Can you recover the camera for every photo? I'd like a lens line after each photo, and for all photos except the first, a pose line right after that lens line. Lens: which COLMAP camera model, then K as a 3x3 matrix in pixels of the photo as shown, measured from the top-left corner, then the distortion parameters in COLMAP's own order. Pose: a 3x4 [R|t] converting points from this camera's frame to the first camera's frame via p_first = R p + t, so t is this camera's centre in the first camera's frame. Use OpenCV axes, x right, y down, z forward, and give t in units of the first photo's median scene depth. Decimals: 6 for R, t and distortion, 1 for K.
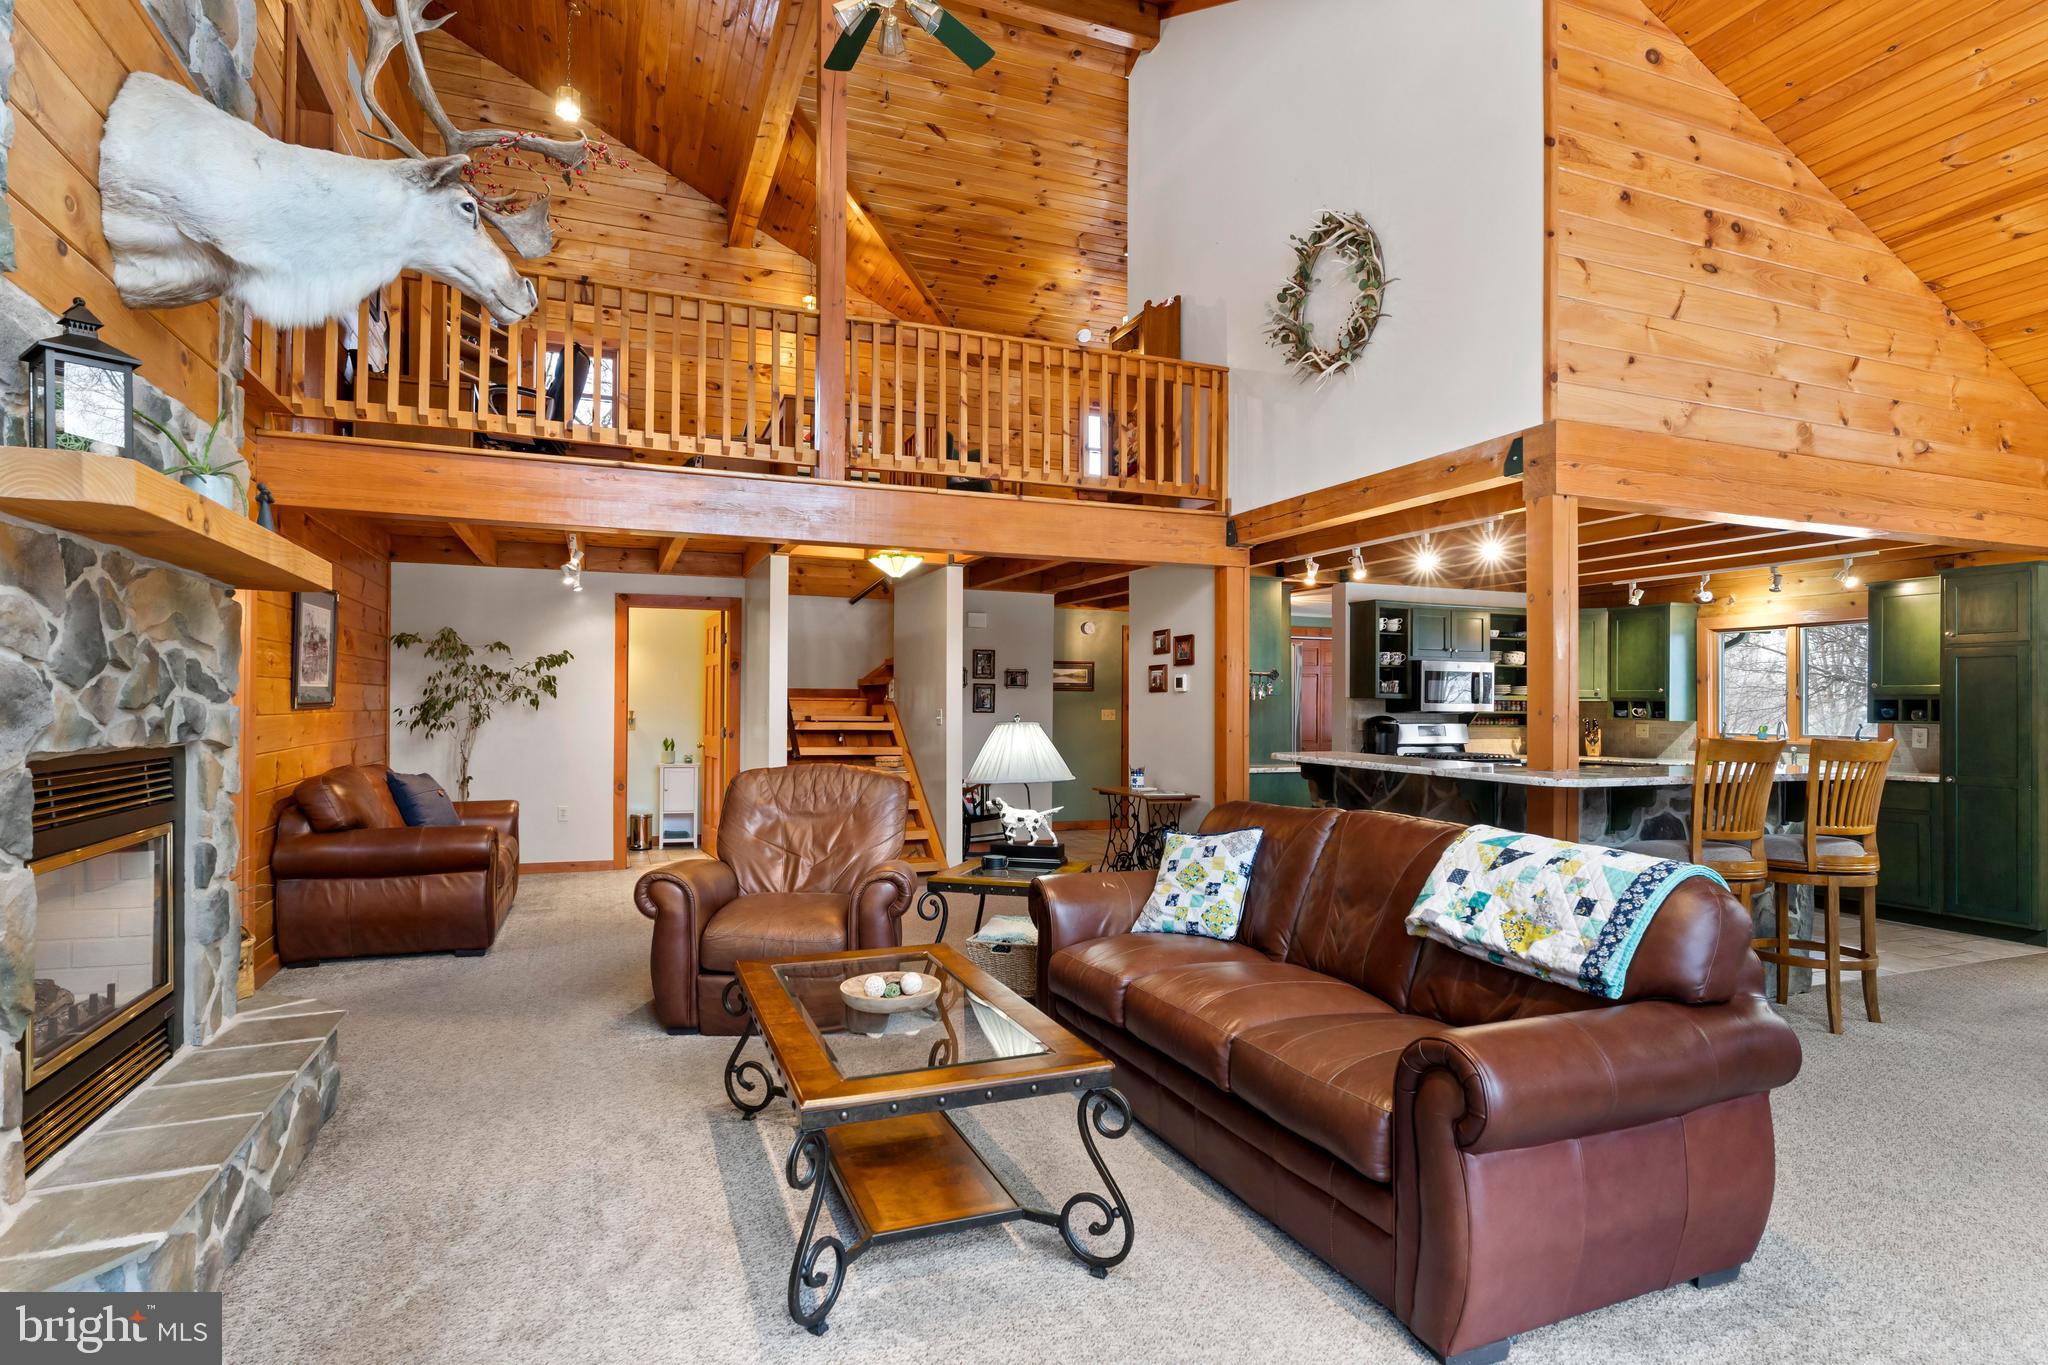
lens RADIAL K [[1052.9, 0, 1011.4], [0, 1052.9, 694.0], [0, 0, 1]] dist [0.000048, 0.000771]
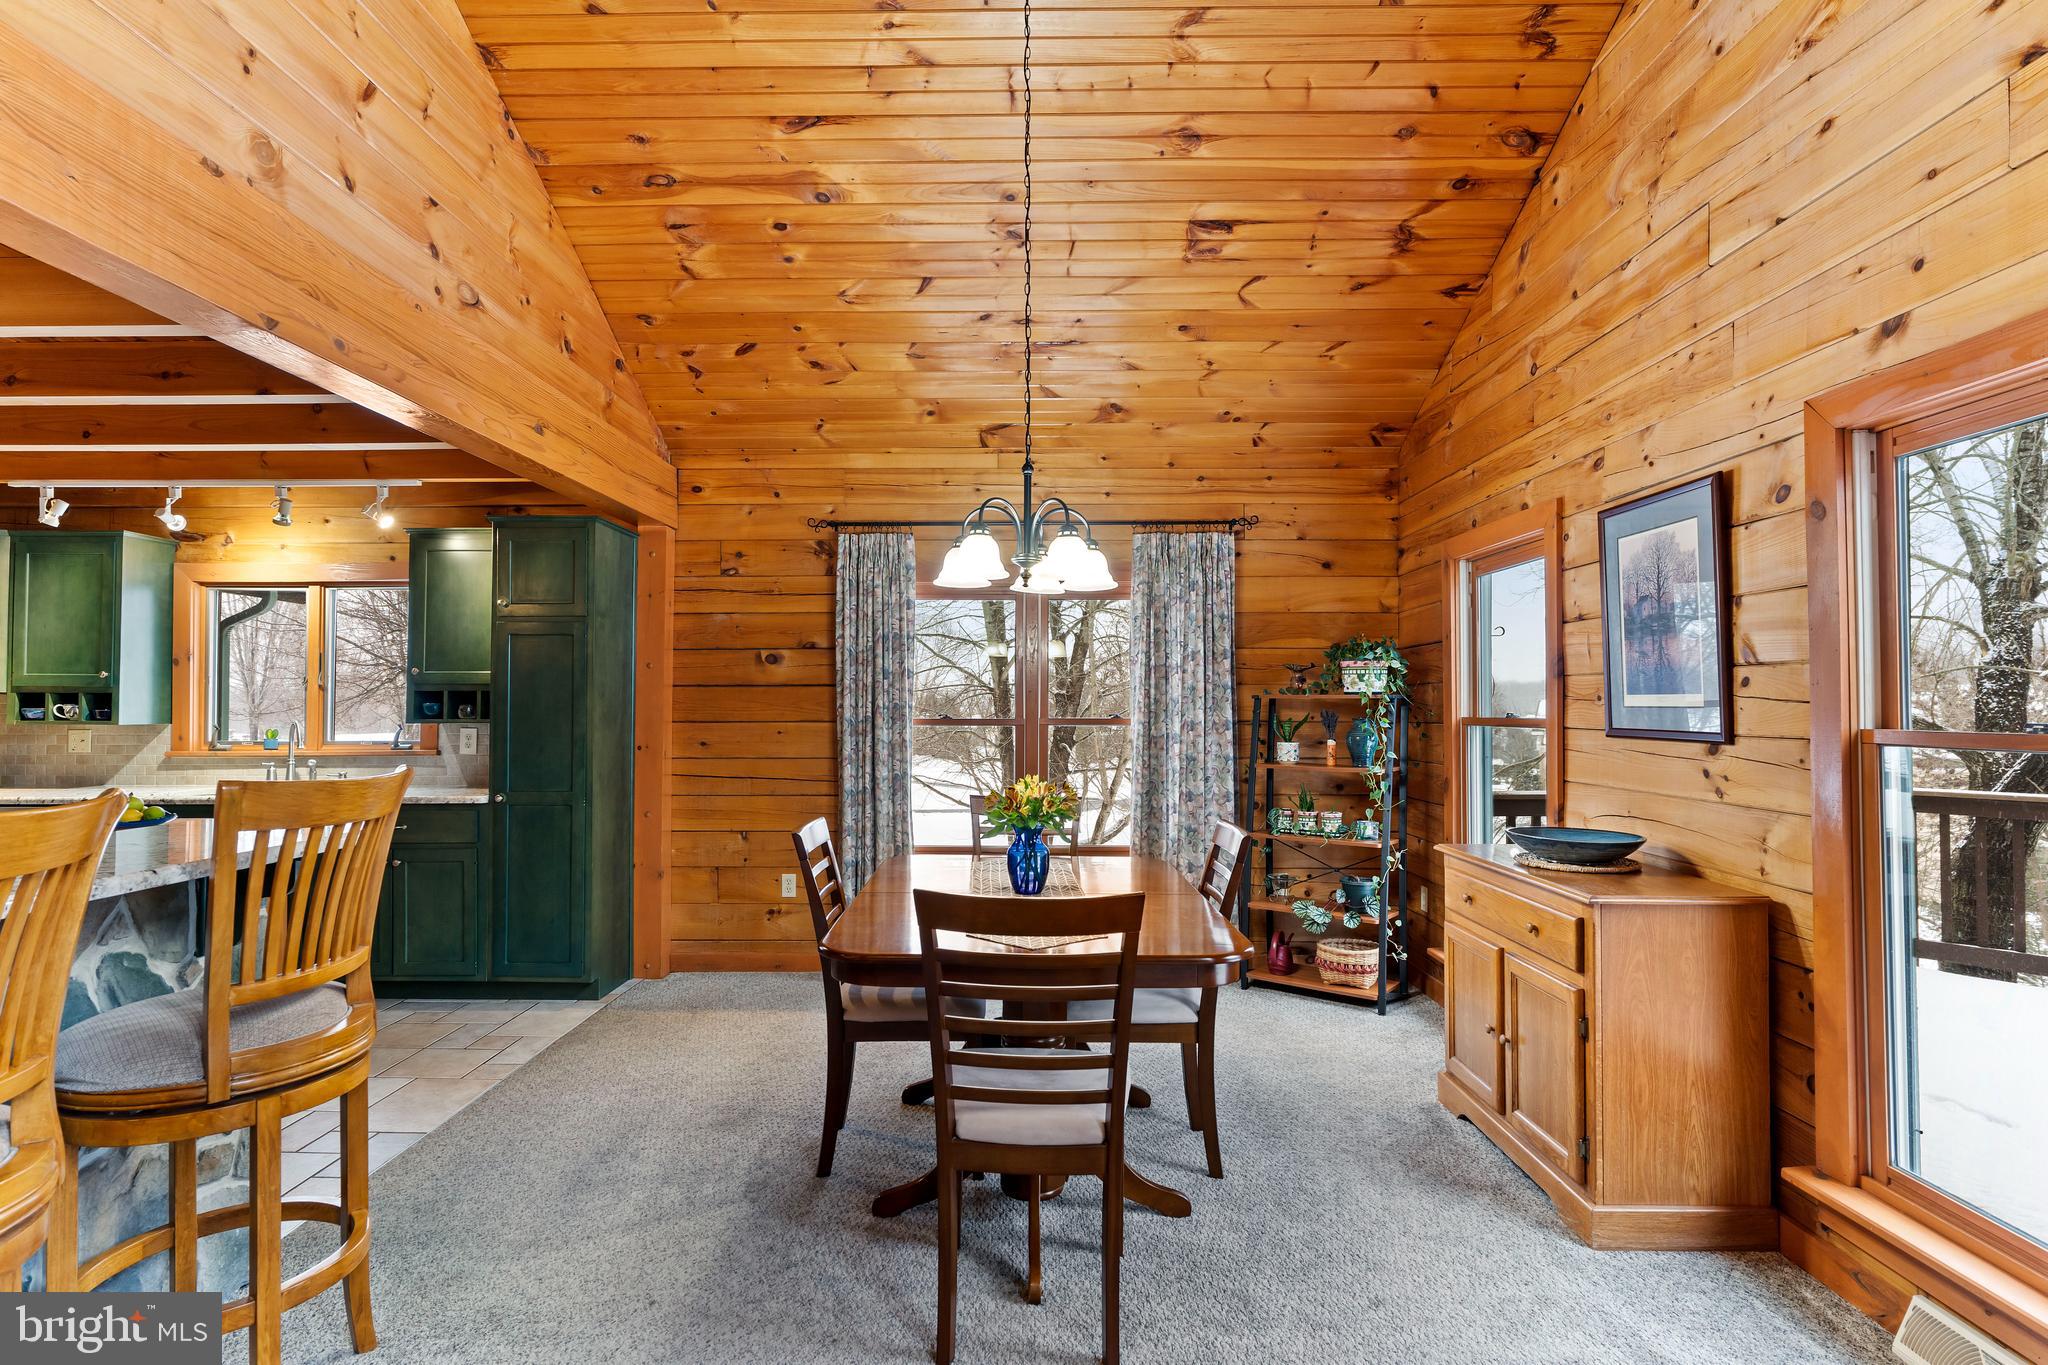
lens RADIAL K [[1042.8, 0, 1016.9], [0, 1042.8, 680.6], [0, 0, 1]] dist [-0.011042, 0.007221]
pose [[0.375317, 0.012944, 0.926806, 0.318904], [-0.007089, 0.999913, -0.011095, 0.003549], [-0.926869, -0.002406, 0.375376, 0.356089]]
